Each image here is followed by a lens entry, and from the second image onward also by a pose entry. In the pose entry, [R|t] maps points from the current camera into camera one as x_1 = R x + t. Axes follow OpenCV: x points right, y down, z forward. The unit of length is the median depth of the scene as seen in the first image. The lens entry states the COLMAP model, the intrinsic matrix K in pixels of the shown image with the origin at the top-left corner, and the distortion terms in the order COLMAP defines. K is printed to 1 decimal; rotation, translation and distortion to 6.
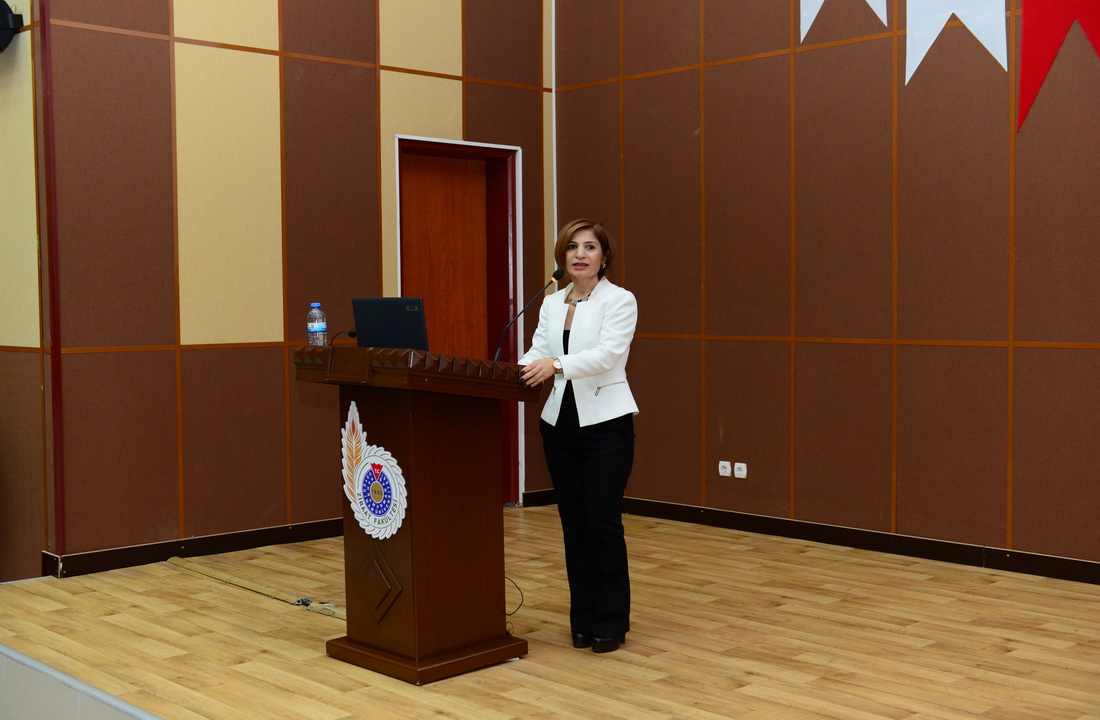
lens RADIAL K [[1356.9, 0, 550.0], [0, 1356.9, 360.0], [0, 0, 1]] dist [0.014989, -0.000420]
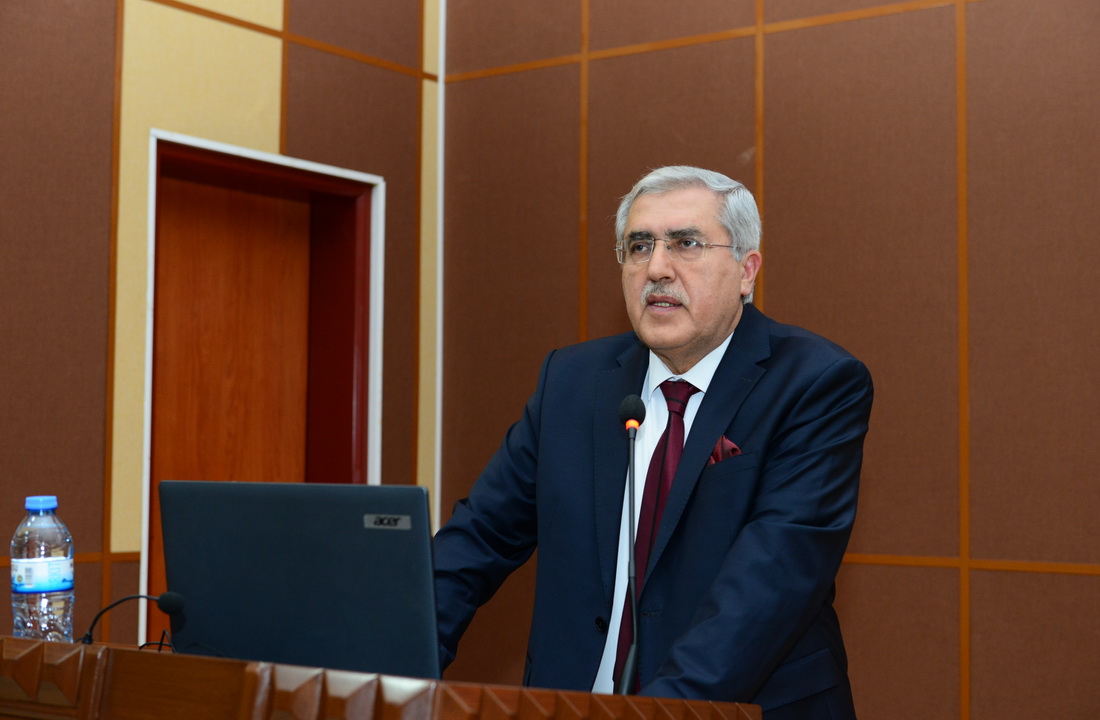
lens RADIAL K [[1720.6, 0, 550.0], [0, 1720.6, 360.0], [0, 0, 1]] dist [0.000380, 0.004587]
pose [[0.982503, 0.026813, 0.184305, -0.100208], [-0.007563, 0.994510, -0.104367, -0.024972], [-0.186091, 0.101147, 0.977312, 0.450203]]
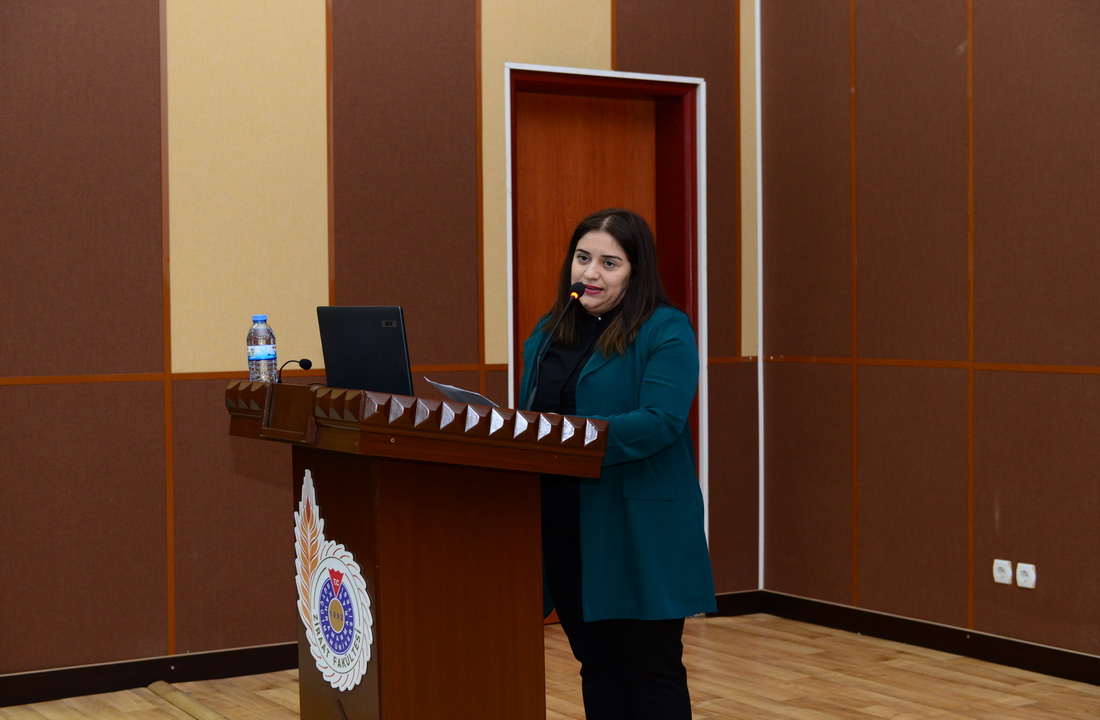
lens RADIAL K [[1807.4, 0, 550.0], [0, 1807.4, 360.0], [0, 0, 1]] dist [0.014848, 0.029714]
pose [[0.981938, 0.006248, -0.189098, 0.094035], [-0.008695, 0.999889, -0.012115, -0.008712], [0.189001, 0.013540, 0.981883, 0.142657]]
